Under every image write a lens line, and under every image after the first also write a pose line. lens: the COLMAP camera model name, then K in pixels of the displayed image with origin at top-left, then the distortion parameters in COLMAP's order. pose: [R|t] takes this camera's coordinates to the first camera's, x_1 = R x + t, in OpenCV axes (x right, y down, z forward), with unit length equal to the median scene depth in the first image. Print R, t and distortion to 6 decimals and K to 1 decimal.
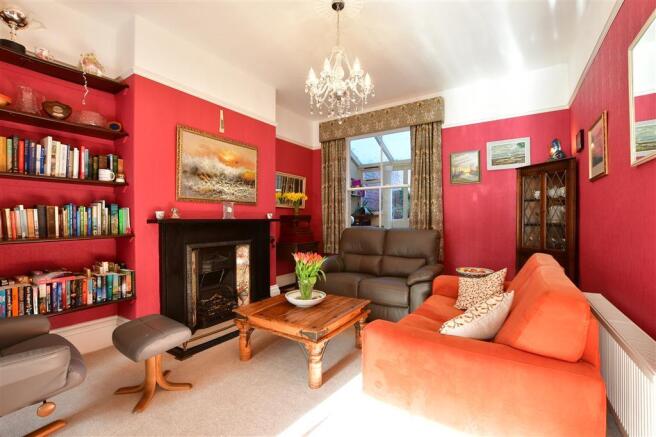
lens RADIAL K [[289.0, 0, 330.0], [0, 289.0, 218.9], [0, 0, 1]] dist [-0.026350, -0.000314]
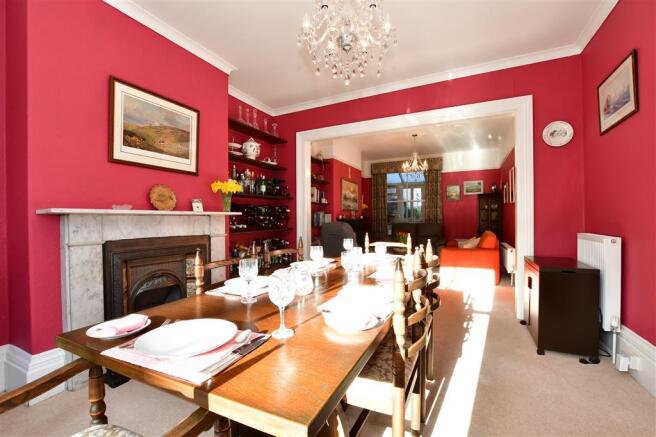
lens RADIAL K [[289.0, 0, 326.1], [0, 289.0, 218.9], [0, 0, 1]] dist [-0.026350, -0.000314]
pose [[0.993007, -0.003271, 0.118010, -0.713790], [0.002780, 0.999987, 0.004324, -0.005626], [-0.118022, -0.003966, 0.993003, -0.985604]]
